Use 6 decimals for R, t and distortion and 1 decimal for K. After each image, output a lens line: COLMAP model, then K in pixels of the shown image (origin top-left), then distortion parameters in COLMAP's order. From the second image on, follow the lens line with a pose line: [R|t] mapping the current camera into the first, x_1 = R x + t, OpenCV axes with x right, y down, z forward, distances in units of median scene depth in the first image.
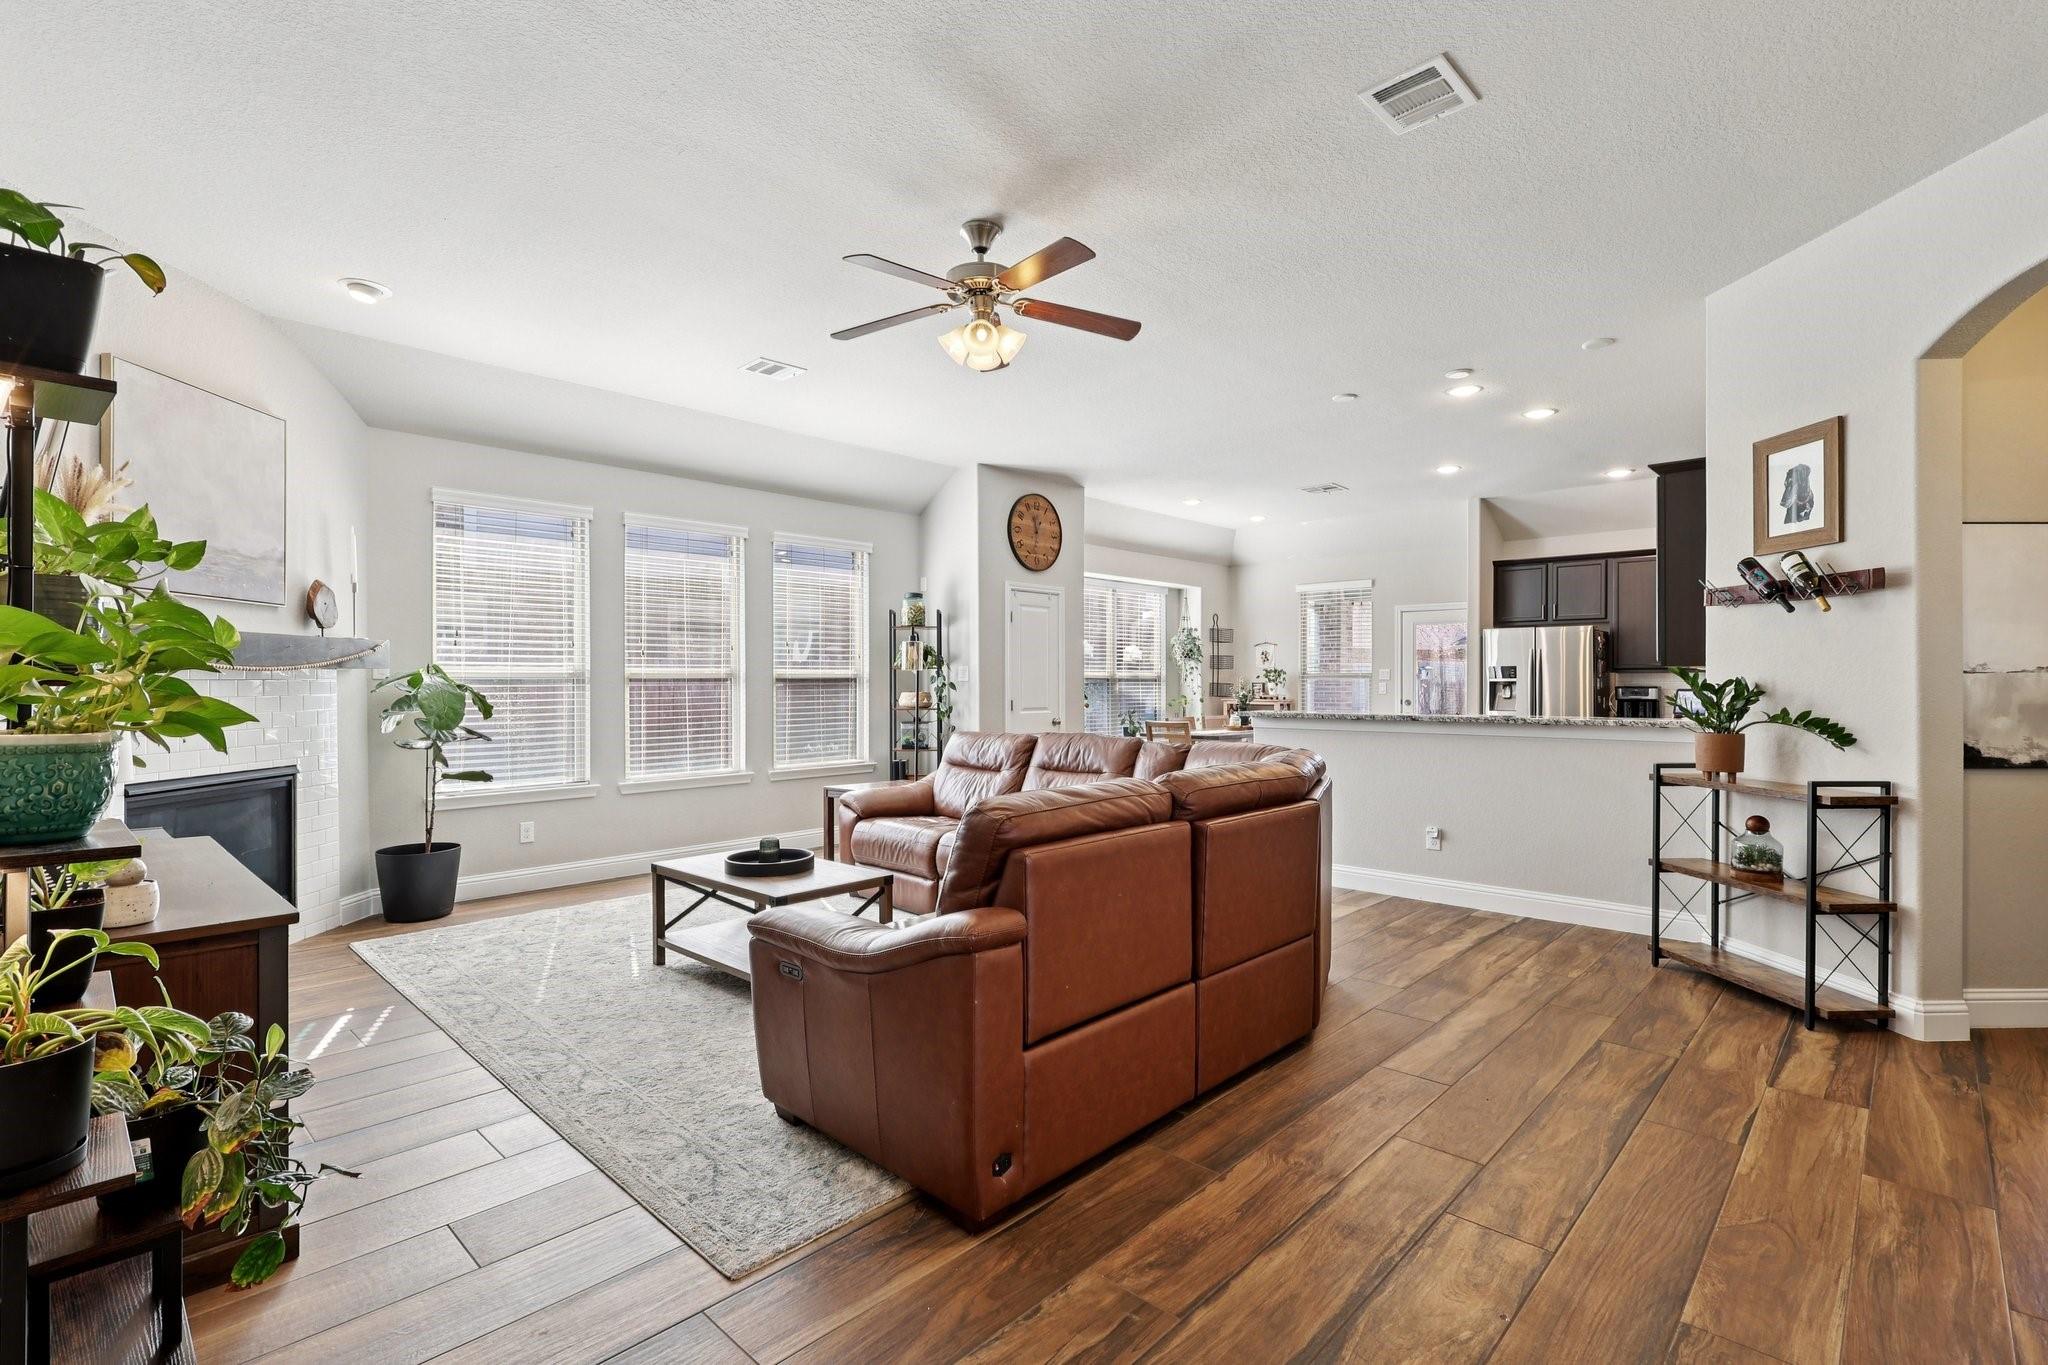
lens RADIAL K [[950.5, 0, 1018.2], [0, 950.5, 689.7], [0, 0, 1]] dist [0.001157, 0.000073]
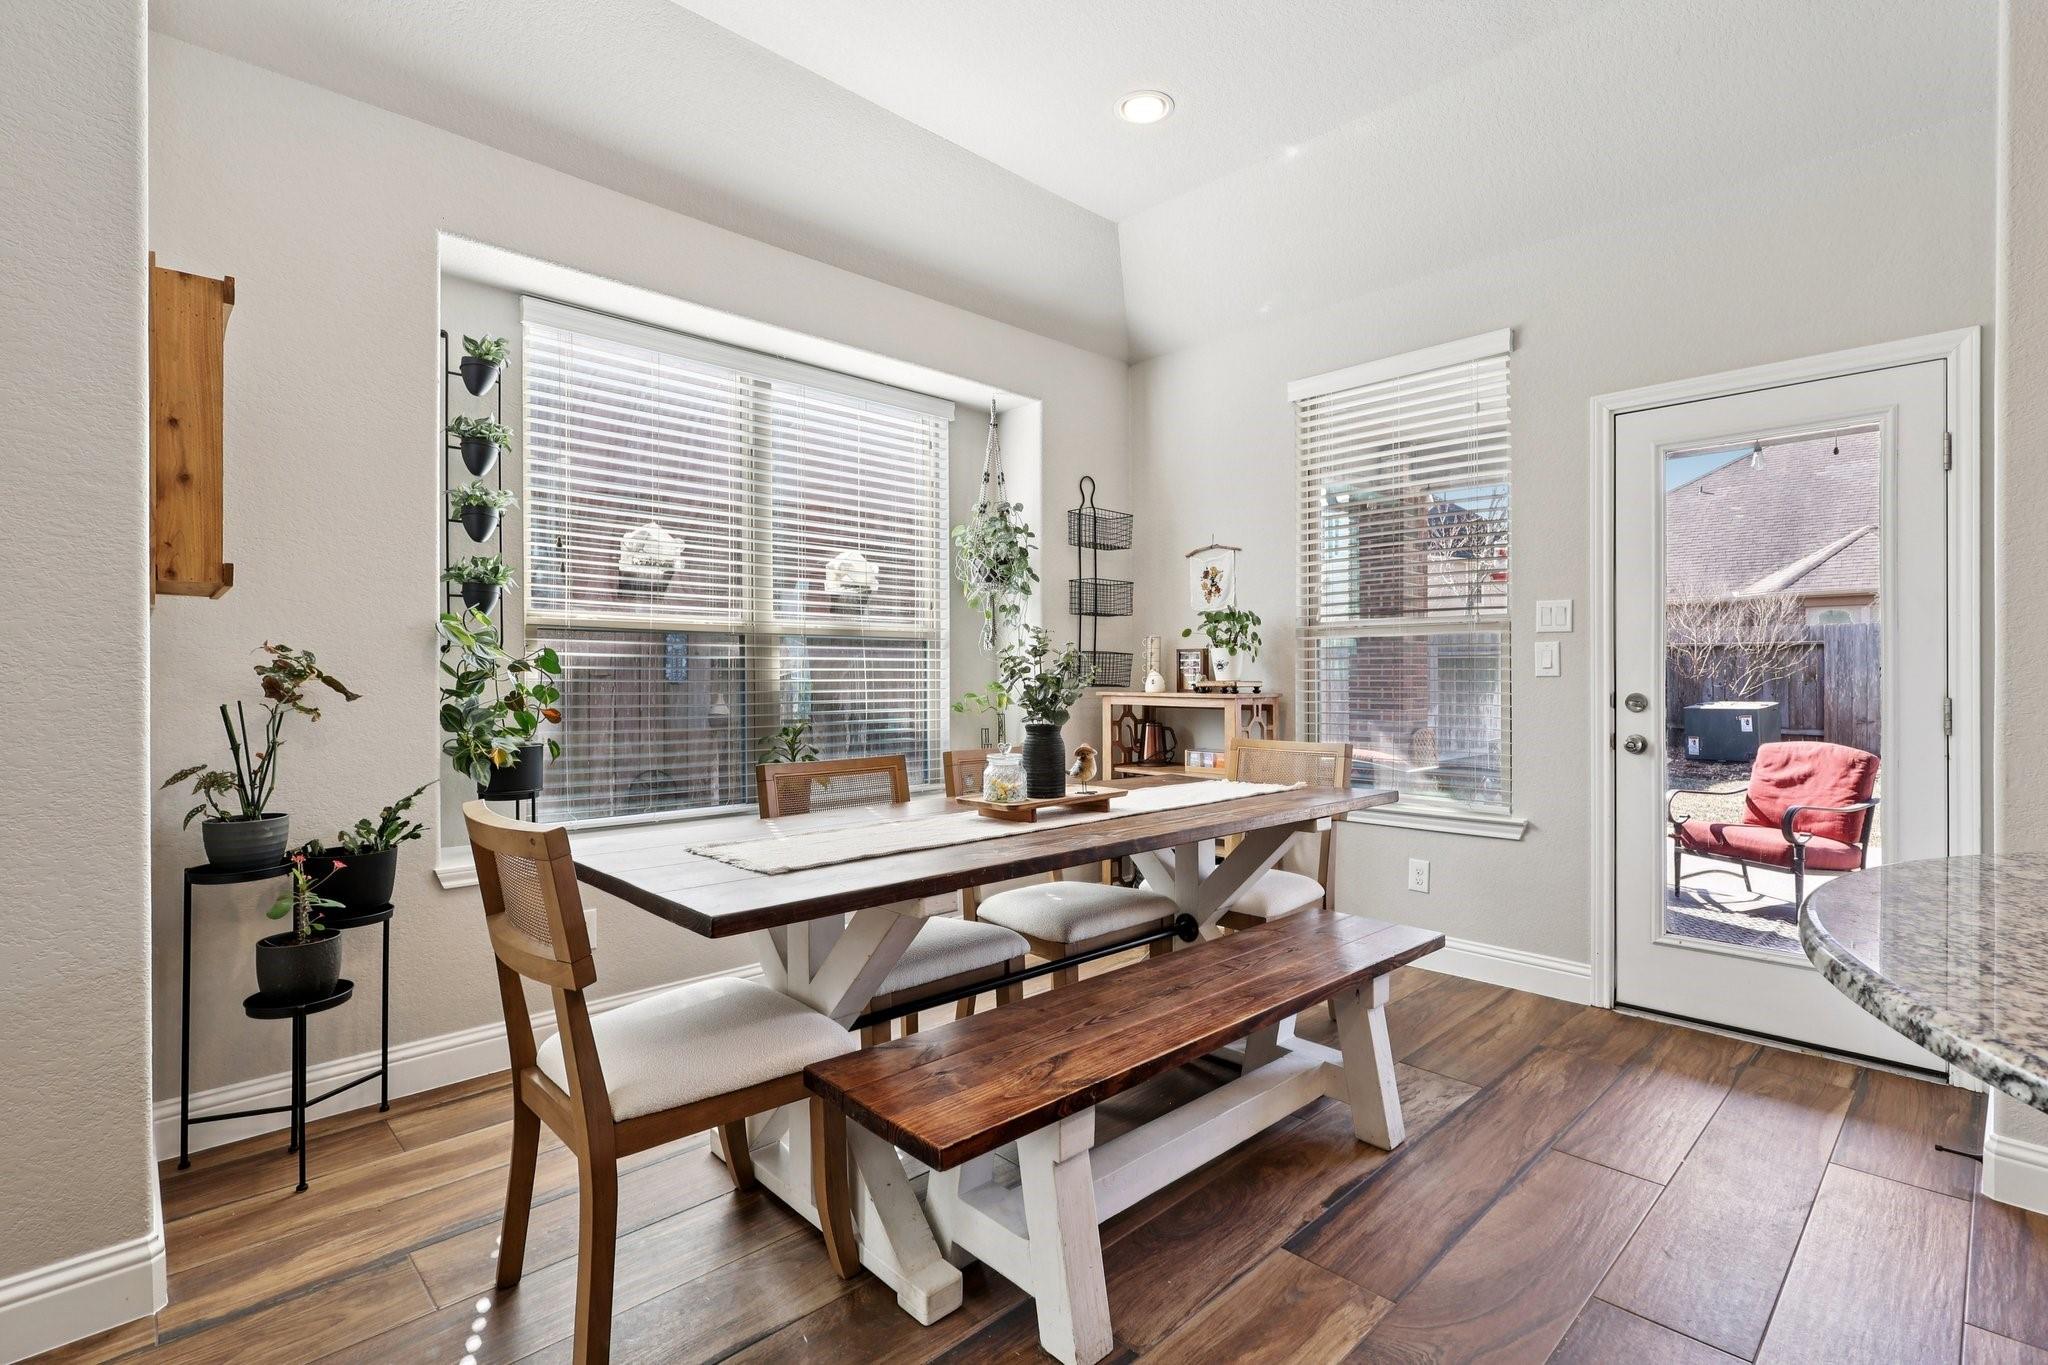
lens RADIAL K [[952.3, 0, 1026.2], [0, 952.3, 678.2], [0, 0, 1]] dist [0.004109, 0.000572]
pose [[0.999192, -0.001195, -0.040181, 0.204449], [0.001085, 0.999996, -0.002750, 0.005484], [0.040184, 0.002705, 0.999189, 0.623756]]
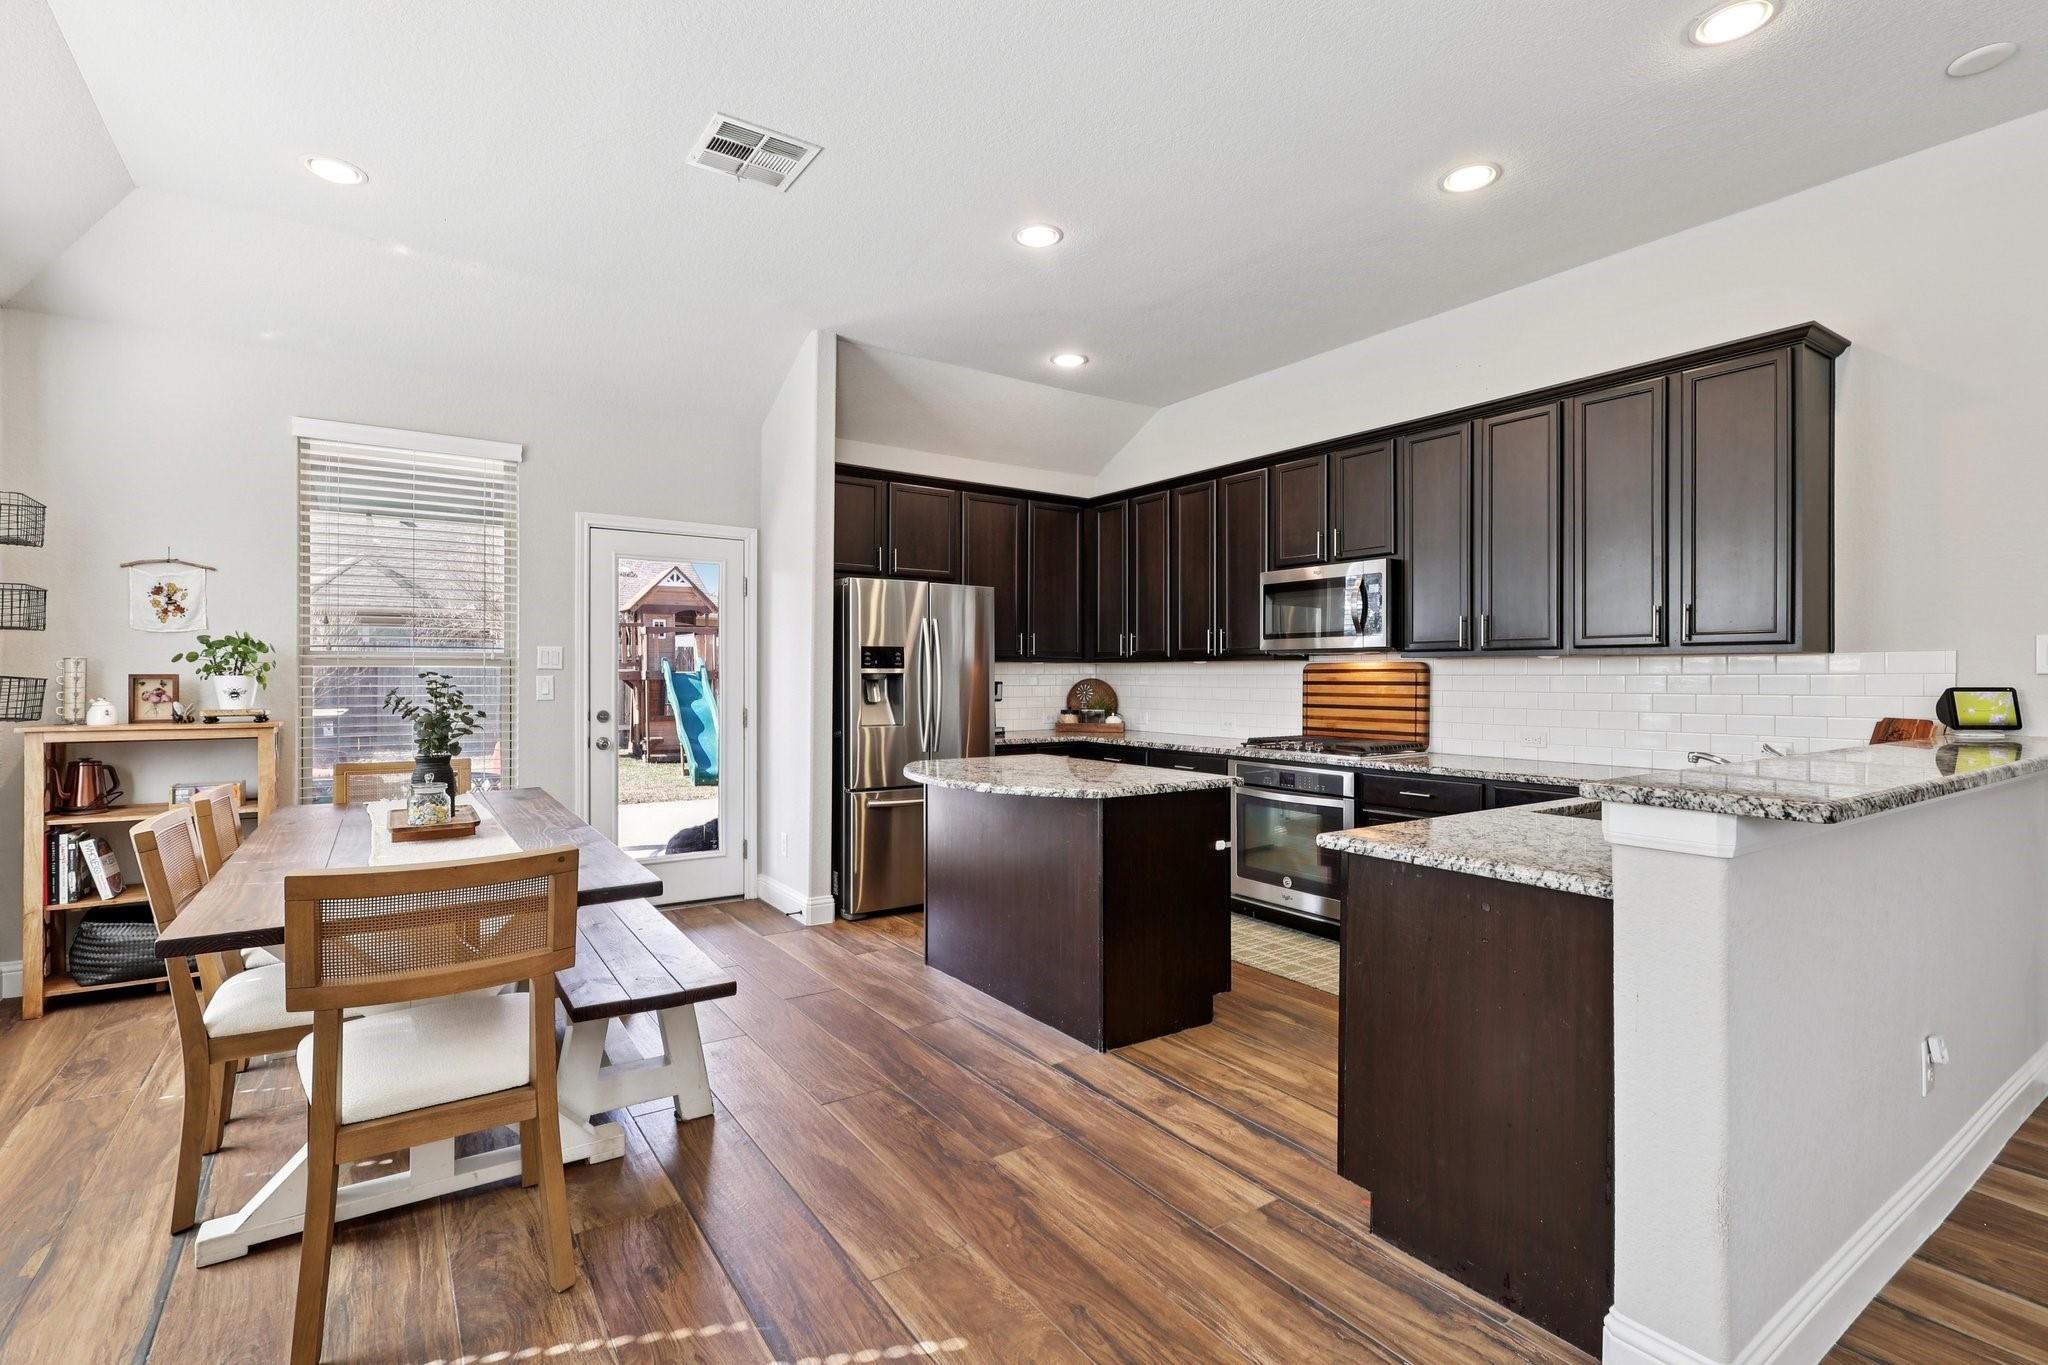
lens RADIAL K [[952.3, 0, 1026.2], [0, 952.3, 678.2], [0, 0, 1]] dist [0.004109, 0.000572]
pose [[0.195319, -0.000863, 0.980739, -0.022296], [0.005038, 0.999987, -0.000124, -0.004548], [-0.980727, 0.004965, 0.195320, 0.637991]]
